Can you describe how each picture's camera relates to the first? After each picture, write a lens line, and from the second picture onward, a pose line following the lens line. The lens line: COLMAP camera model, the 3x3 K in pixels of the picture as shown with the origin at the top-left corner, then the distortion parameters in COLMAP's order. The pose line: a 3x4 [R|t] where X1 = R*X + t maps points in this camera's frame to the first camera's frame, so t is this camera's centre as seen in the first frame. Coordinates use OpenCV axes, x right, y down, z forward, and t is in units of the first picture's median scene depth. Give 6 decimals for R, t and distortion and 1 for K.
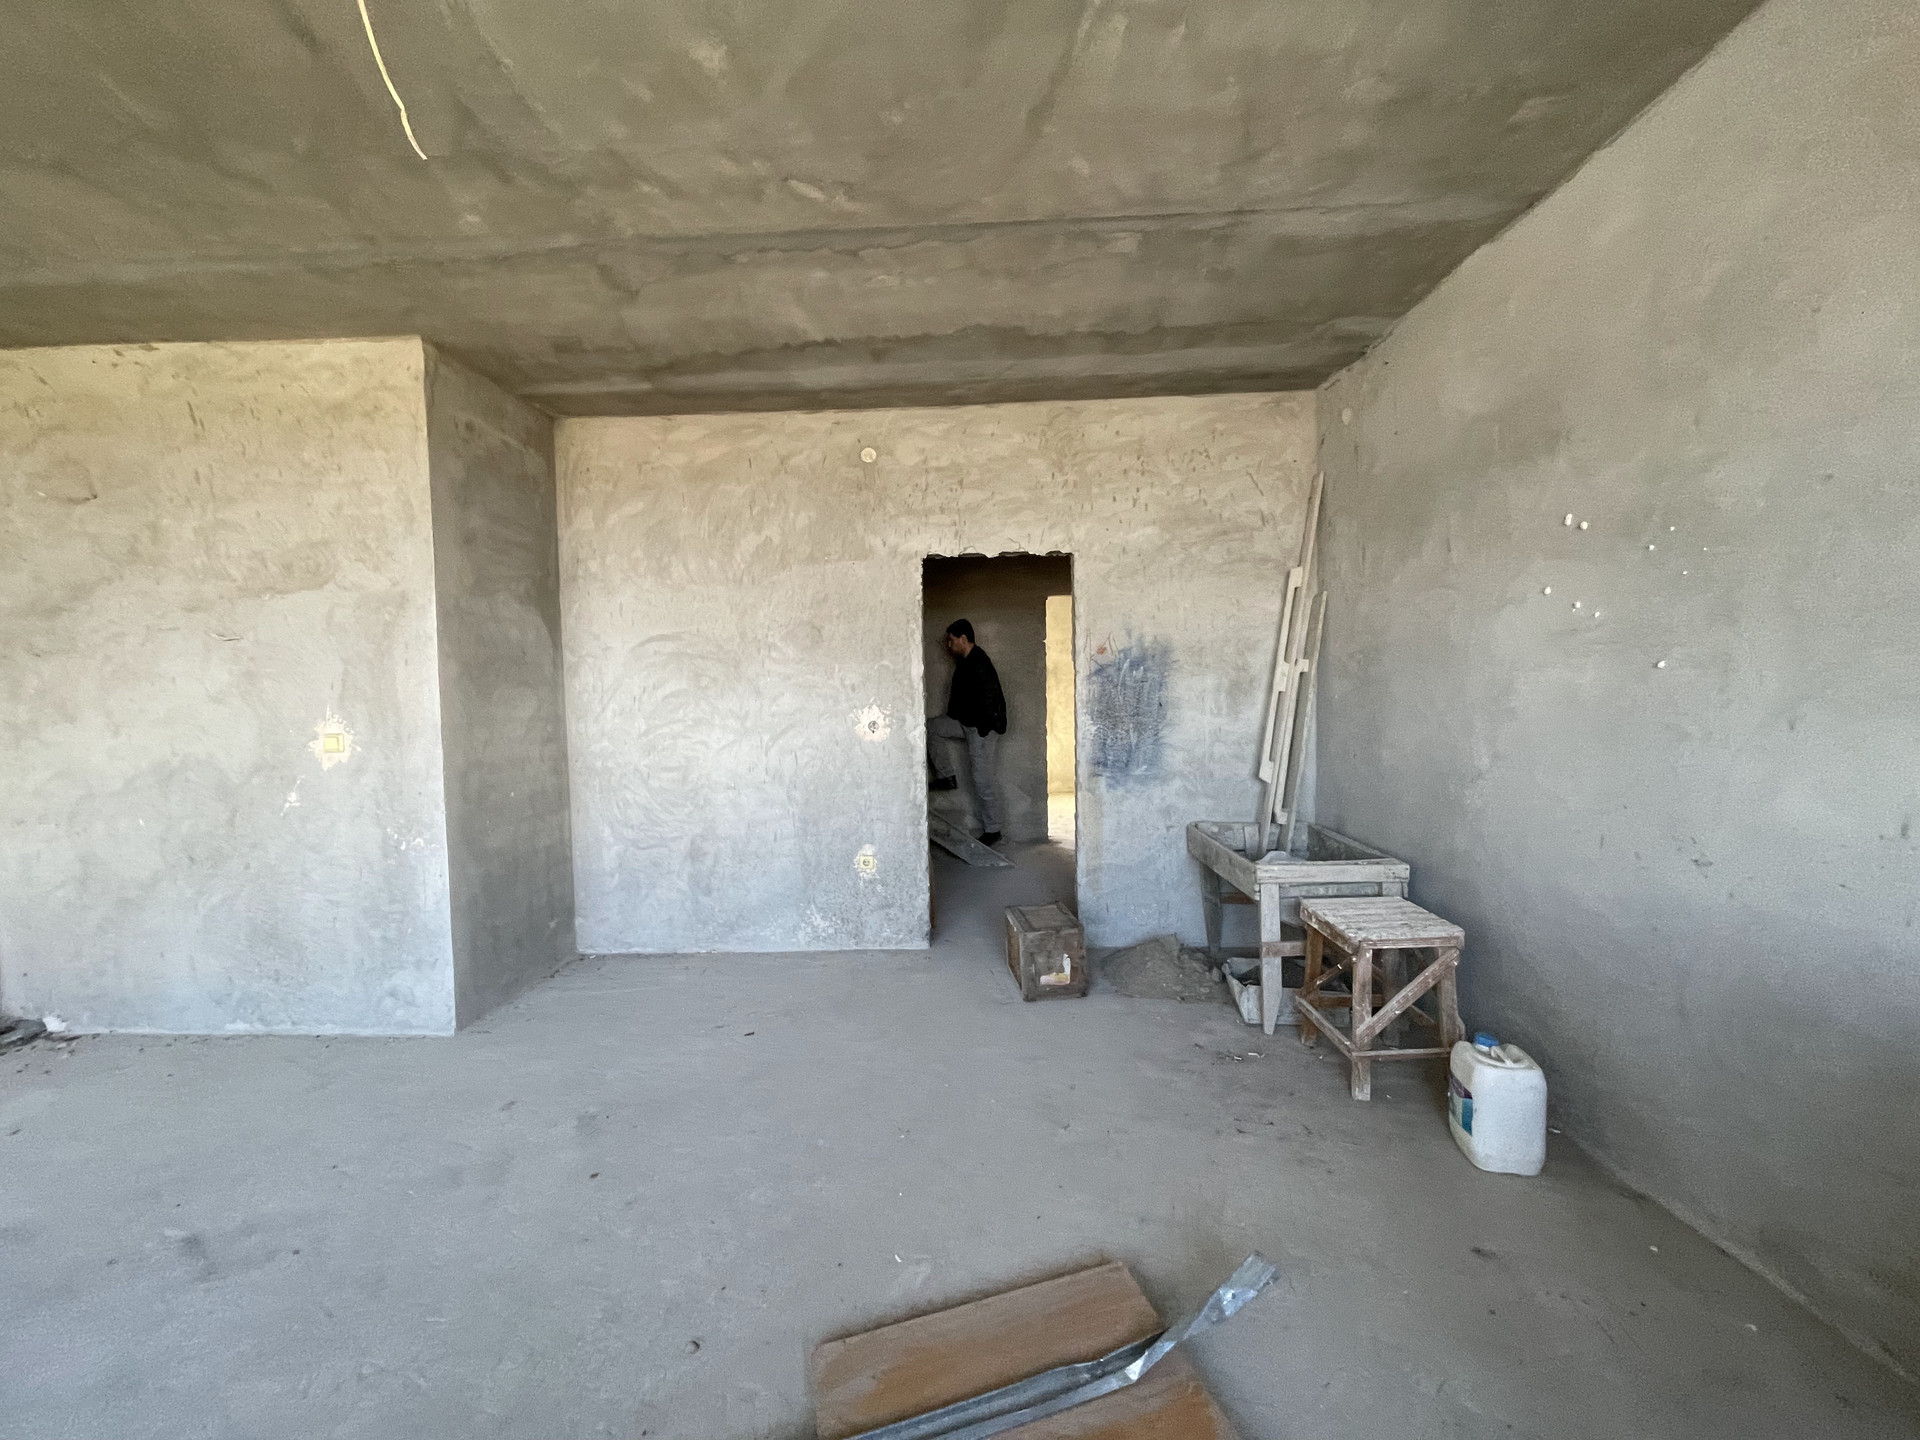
lens RADIAL K [[773.7, 0, 962.1], [0, 773.7, 717.0], [0, 0, 1]] dist [-0.001042, -0.001147]
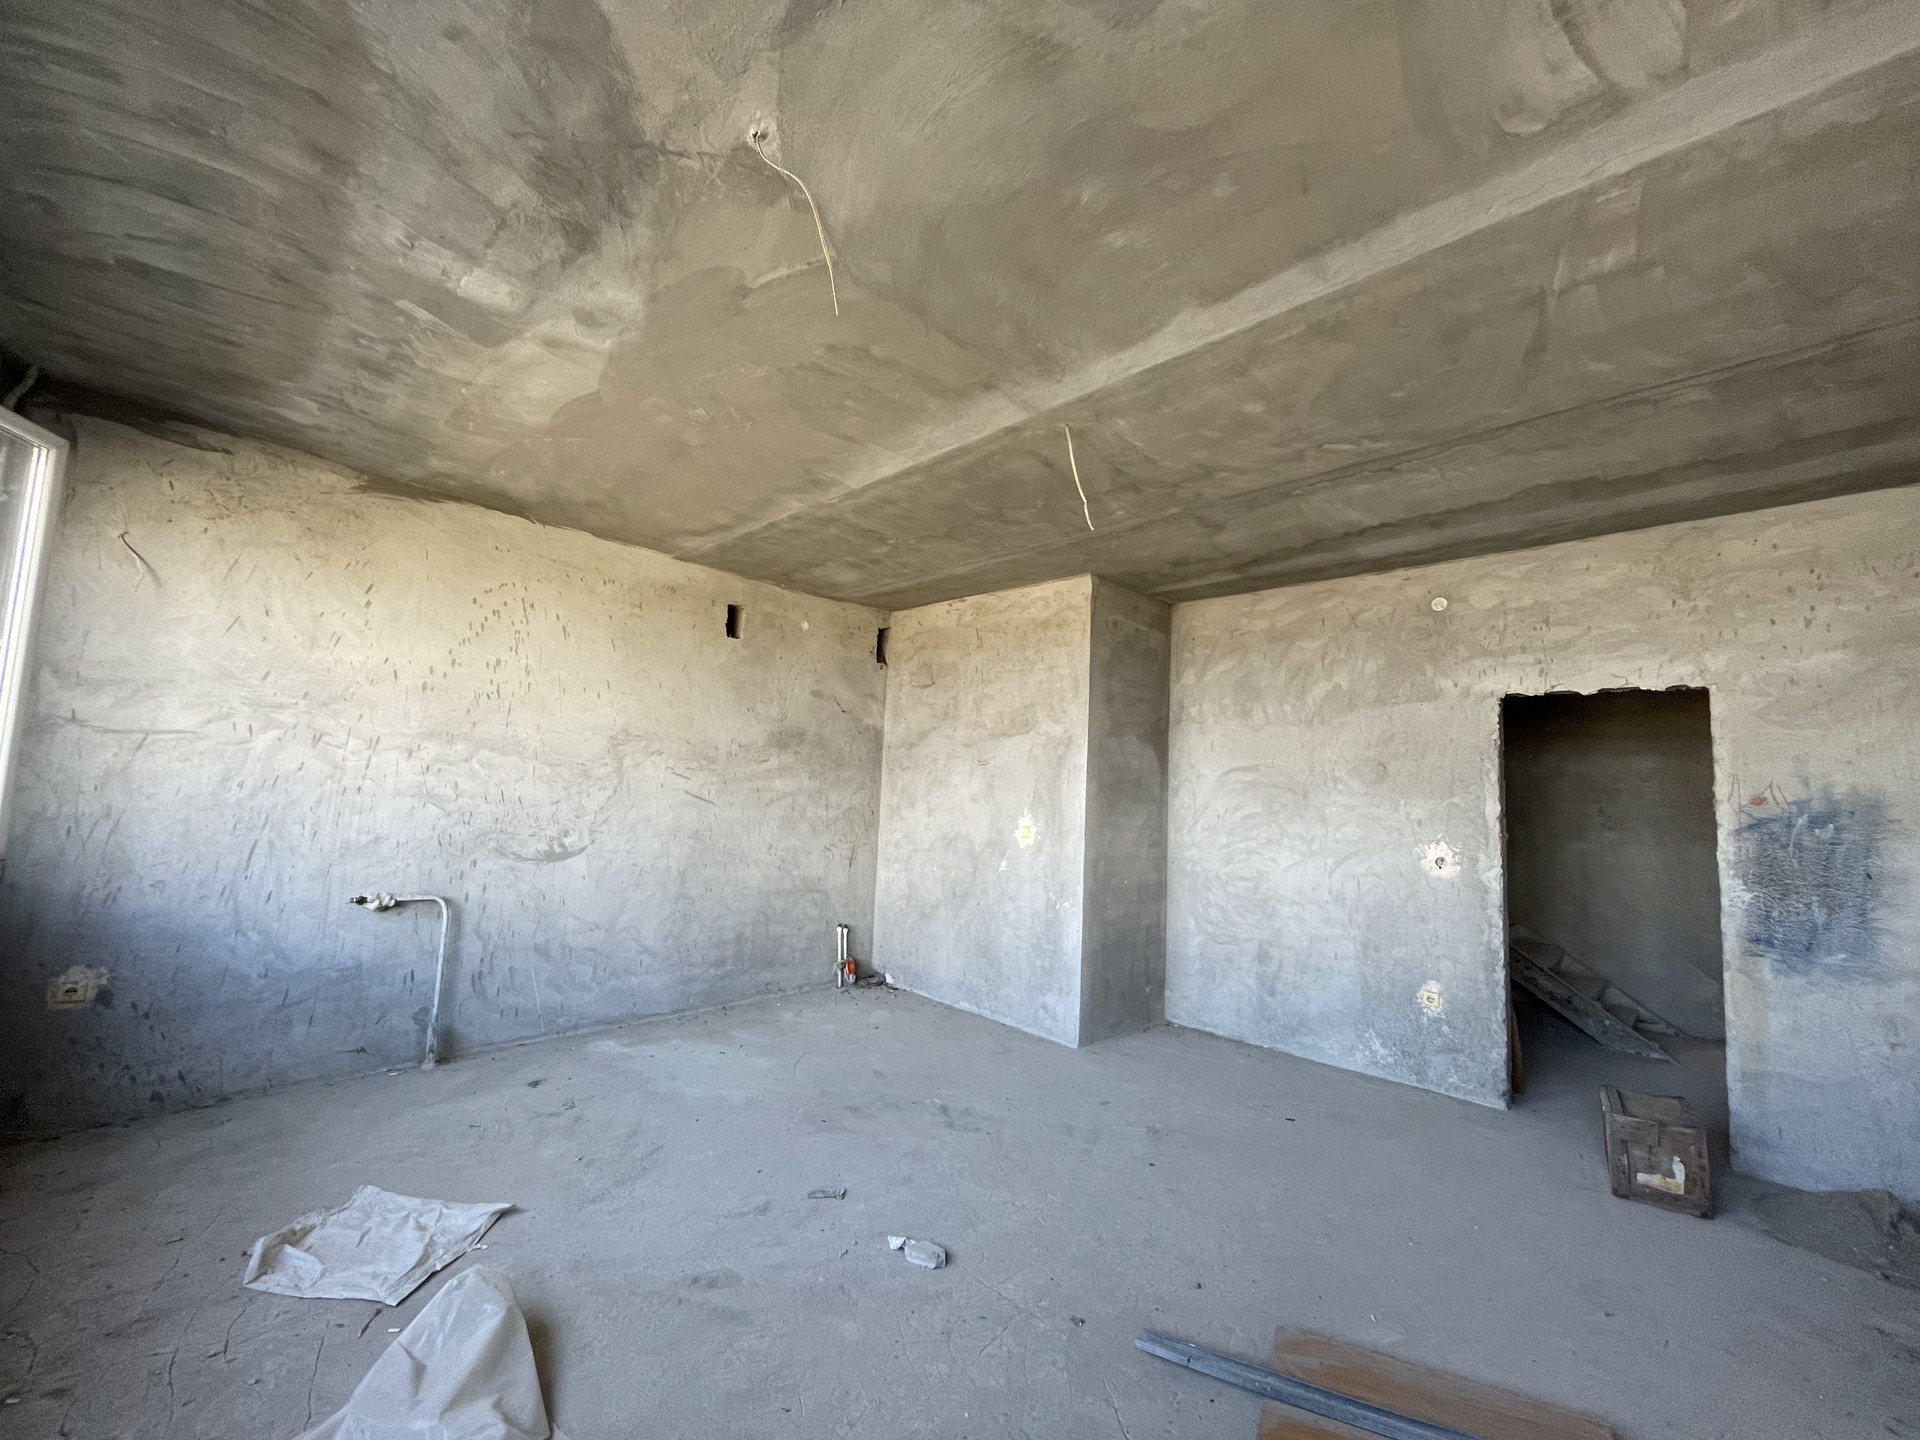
lens RADIAL K [[773.7, 0, 956.3], [0, 773.7, 716.5], [0, 0, 1]] dist [-0.001042, -0.001147]
pose [[0.717776, -0.015309, -0.696105, 0.163086], [-0.089226, 0.989493, -0.113765, -0.006247], [0.690533, 0.143768, 0.708869, -0.221078]]
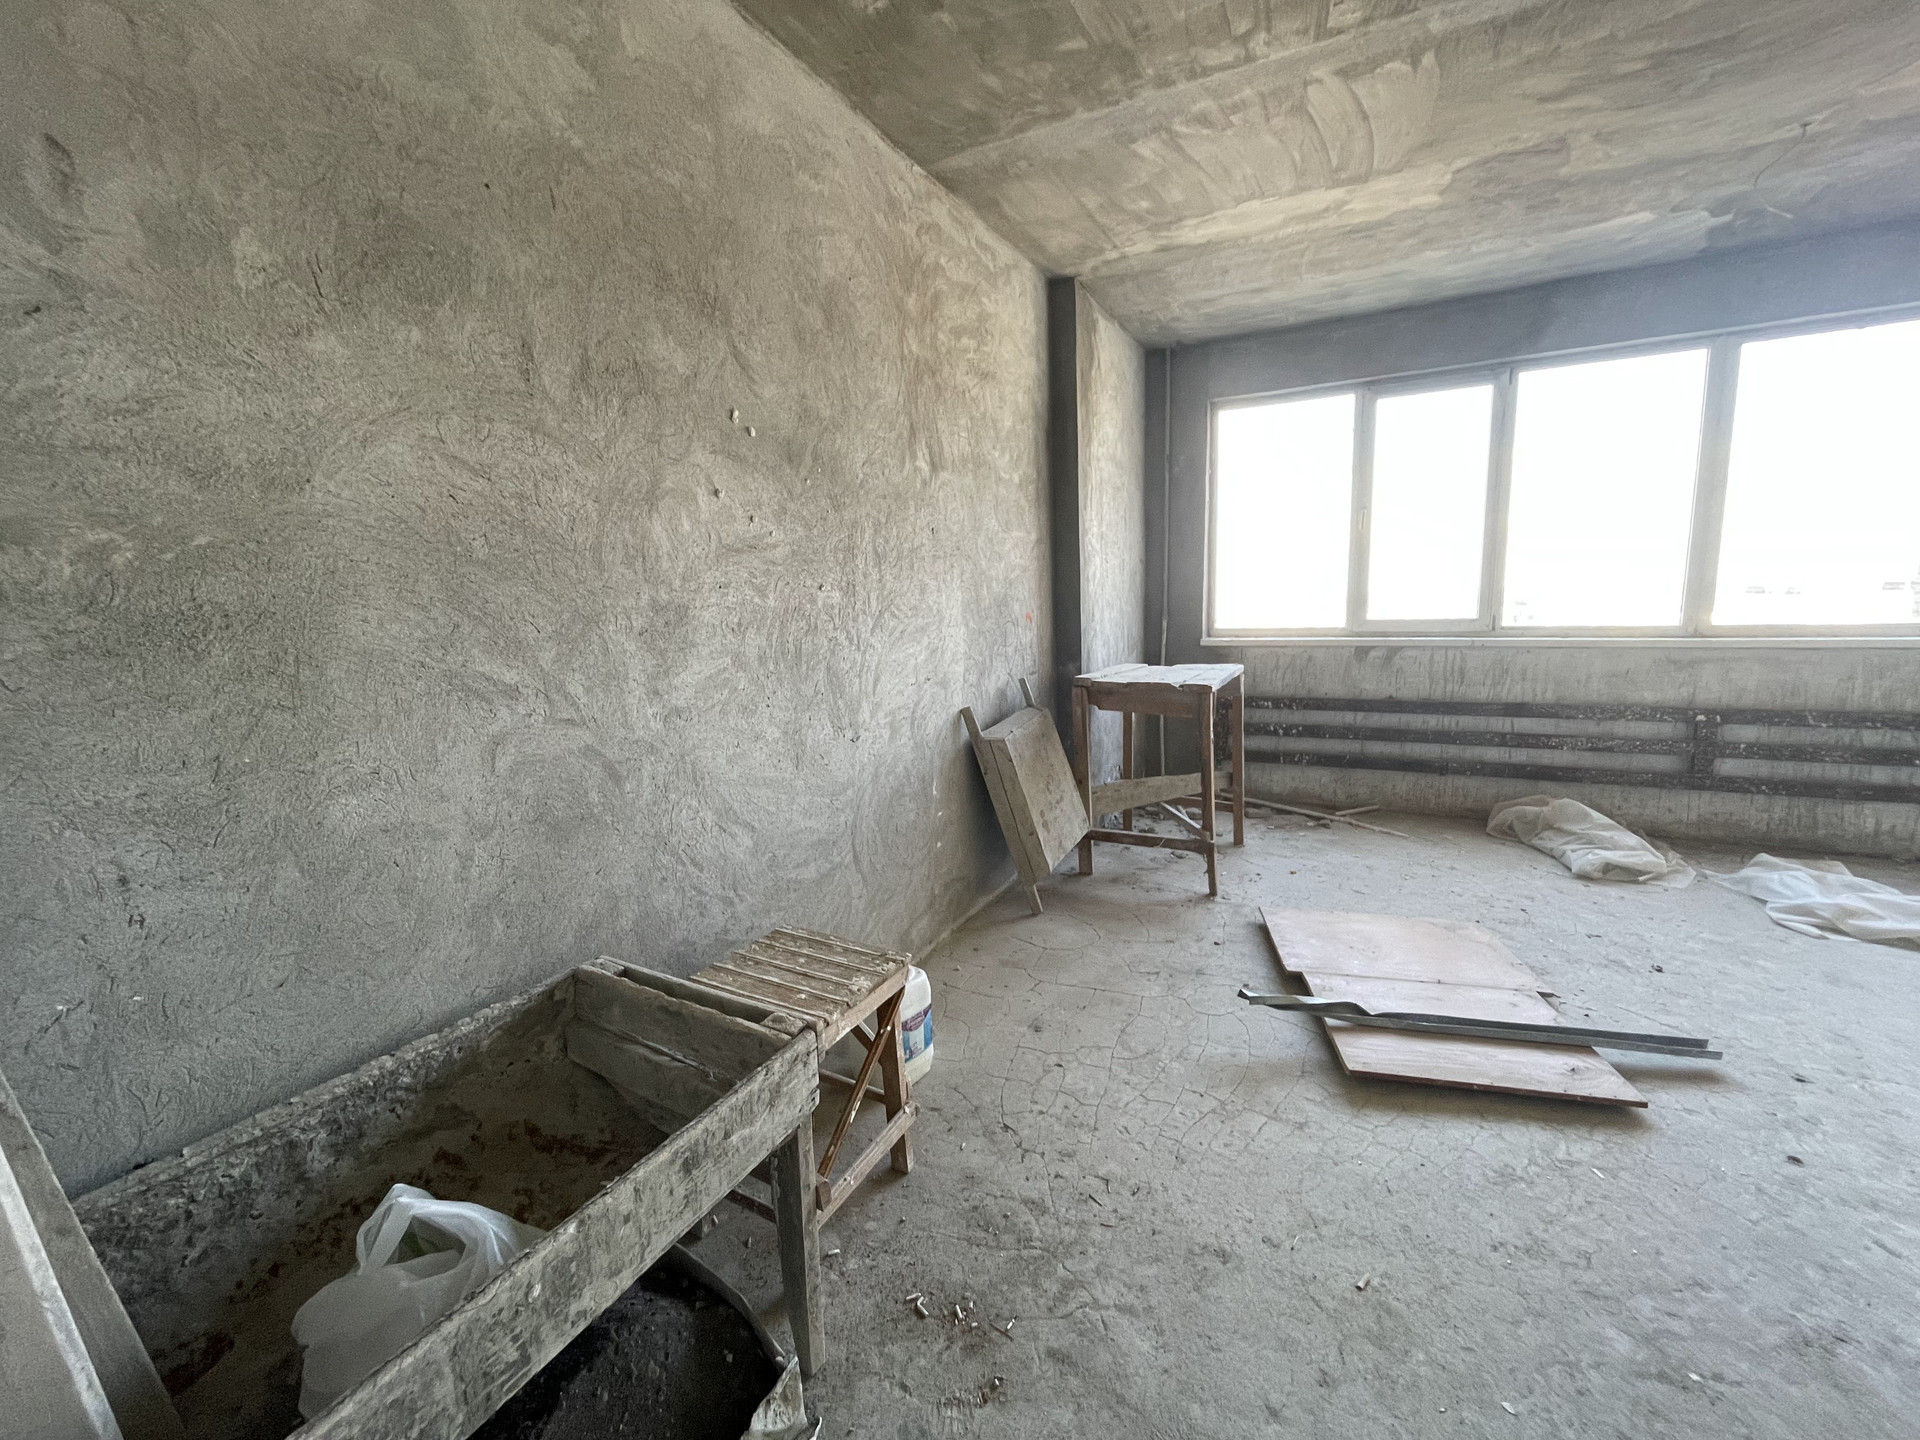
lens RADIAL K [[773.7, 0, 953.1], [0, 773.7, 715.8], [0, 0, 1]] dist [-0.001042, -0.001147]
pose [[-0.881224, -0.015534, 0.472443, 0.101822], [0.075588, 0.981968, 0.173279, -0.038580], [-0.466616, 0.188409, -0.864159, 1.182393]]
